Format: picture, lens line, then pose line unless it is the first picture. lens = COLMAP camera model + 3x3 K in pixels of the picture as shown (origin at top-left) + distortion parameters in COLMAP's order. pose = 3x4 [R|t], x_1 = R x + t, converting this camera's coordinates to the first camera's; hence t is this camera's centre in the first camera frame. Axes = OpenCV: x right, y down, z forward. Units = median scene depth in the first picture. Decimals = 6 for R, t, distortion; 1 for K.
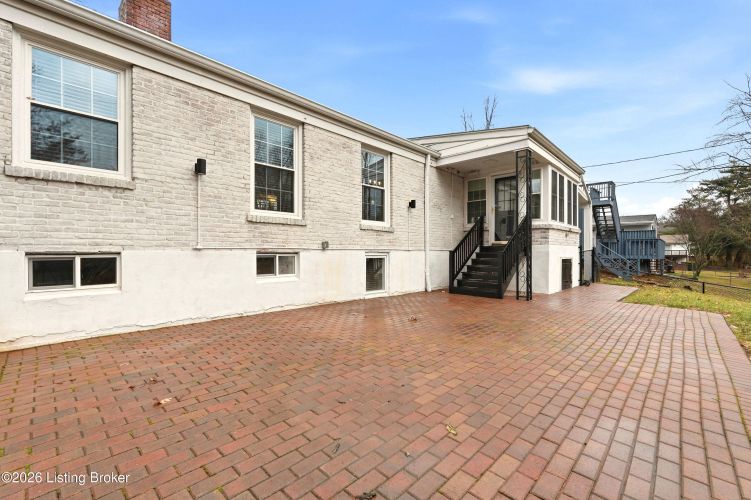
lens RADIAL K [[320.9, 0, 371.8], [0, 320.9, 253.0], [0, 0, 1]] dist [-0.000417, -0.000081]
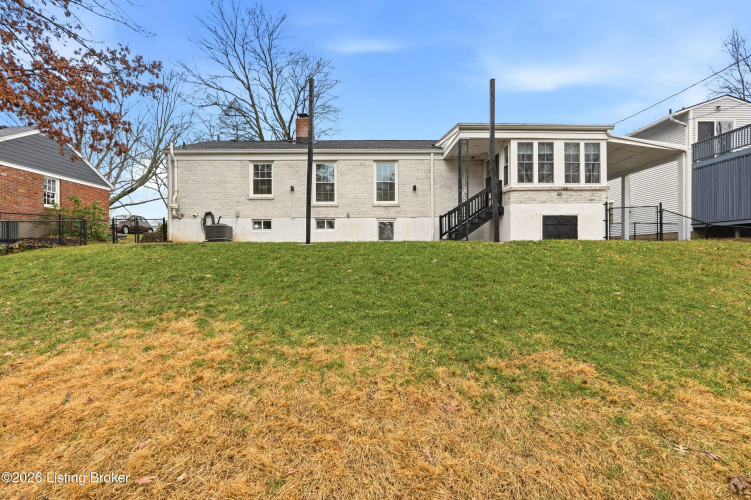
lens RADIAL K [[320.9, 0, 371.8], [0, 320.9, 253.0], [0, 0, 1]] dist [-0.000417, -0.000081]
pose [[0.701986, -0.003924, -0.712180, 1.050624], [0.004486, 0.999989, -0.001088, 0.163260], [0.712177, -0.002431, 0.701996, -0.262724]]
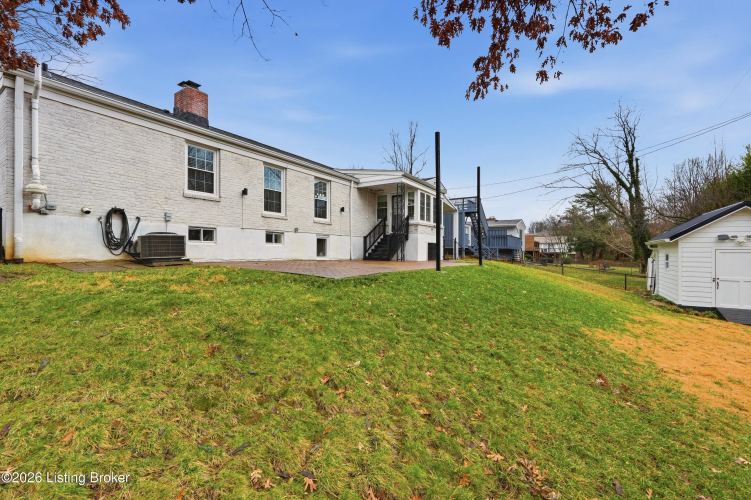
lens RADIAL K [[320.9, 0, 371.8], [0, 320.9, 253.0], [0, 0, 1]] dist [-0.000417, -0.000081]
pose [[0.983146, 0.002068, 0.182809, -0.036718], [-0.001756, 0.999997, -0.001871, 0.087384], [-0.182812, 0.001518, 0.983147, -0.732489]]
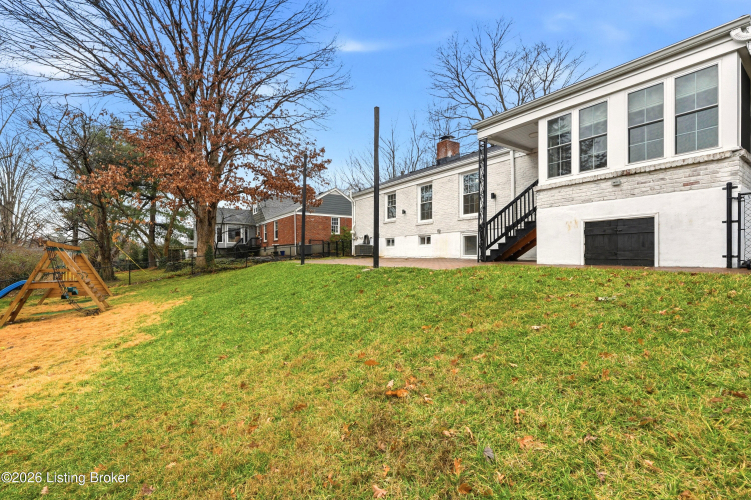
lens RADIAL K [[320.9, 0, 371.8], [0, 320.9, 253.0], [0, 0, 1]] dist [-0.000417, -0.000081]
pose [[-0.198588, -0.009443, -0.980037, 1.510153], [-0.002930, 0.999955, -0.009041, 0.106004], [0.980079, 0.001076, -0.198607, 0.710912]]
